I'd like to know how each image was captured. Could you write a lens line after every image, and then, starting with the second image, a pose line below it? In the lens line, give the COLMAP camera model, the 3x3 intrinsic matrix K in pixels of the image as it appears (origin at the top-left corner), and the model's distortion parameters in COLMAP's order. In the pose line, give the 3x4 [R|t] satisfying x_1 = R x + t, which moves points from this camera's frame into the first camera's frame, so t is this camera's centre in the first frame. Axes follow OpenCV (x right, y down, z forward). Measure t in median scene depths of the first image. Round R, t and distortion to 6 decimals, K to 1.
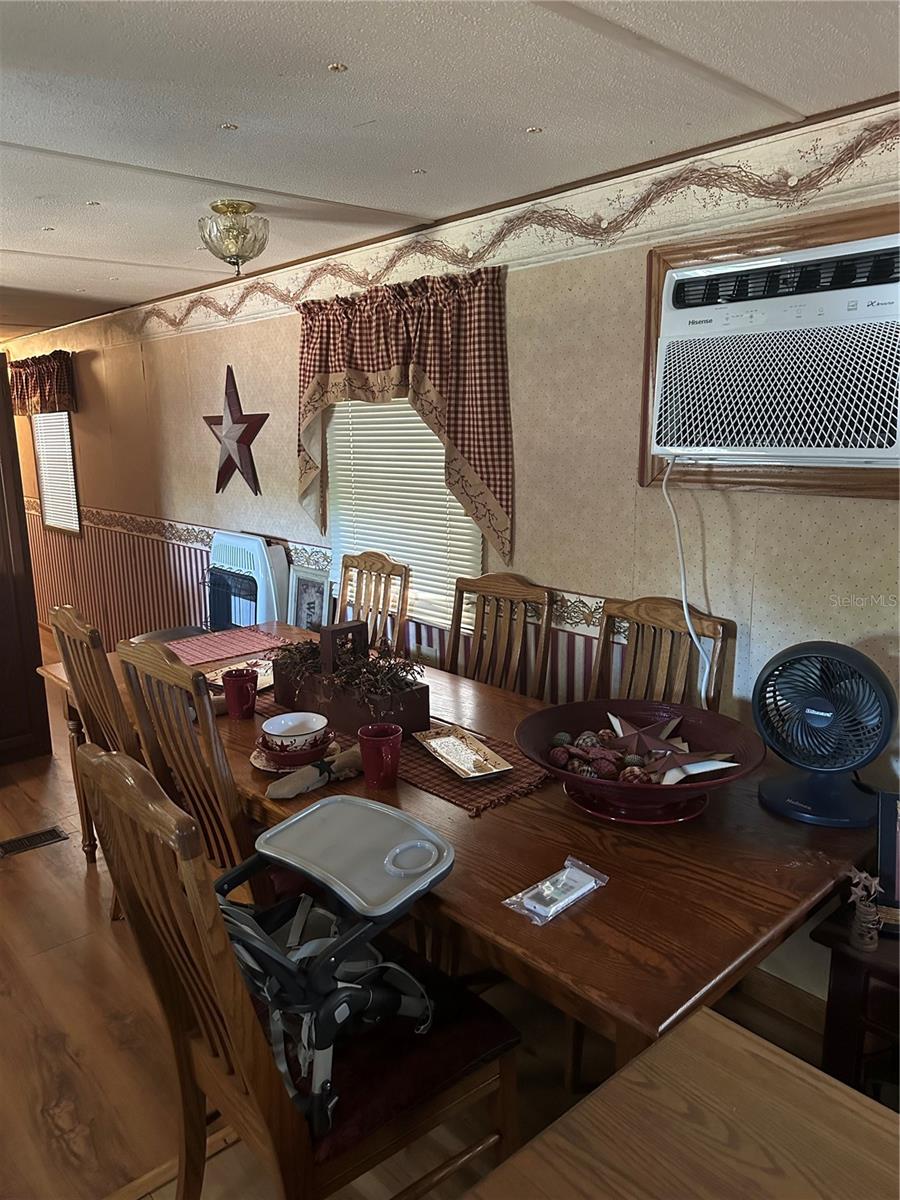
lens RADIAL K [[859.4, 0, 450.0], [0, 859.4, 600.0], [0, 0, 1]] dist [0.000397, 0.001605]
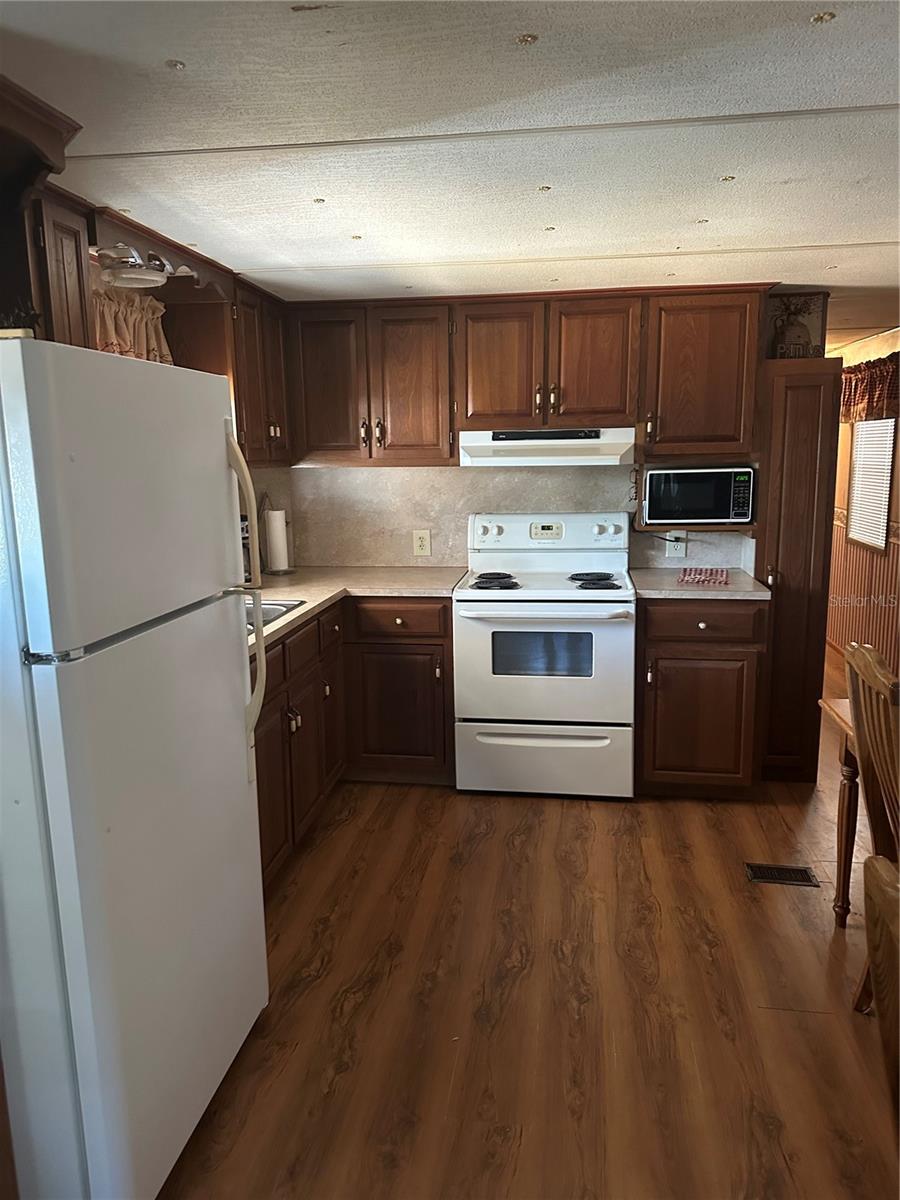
lens RADIAL K [[859.4, 0, 450.0], [0, 859.4, 600.0], [0, 0, 1]] dist [0.000397, 0.001605]
pose [[0.645667, 0.141725, -0.750352, -0.055159], [-0.146381, 0.987374, 0.060535, -0.021226], [0.749458, 0.070752, 0.658261, 0.083290]]
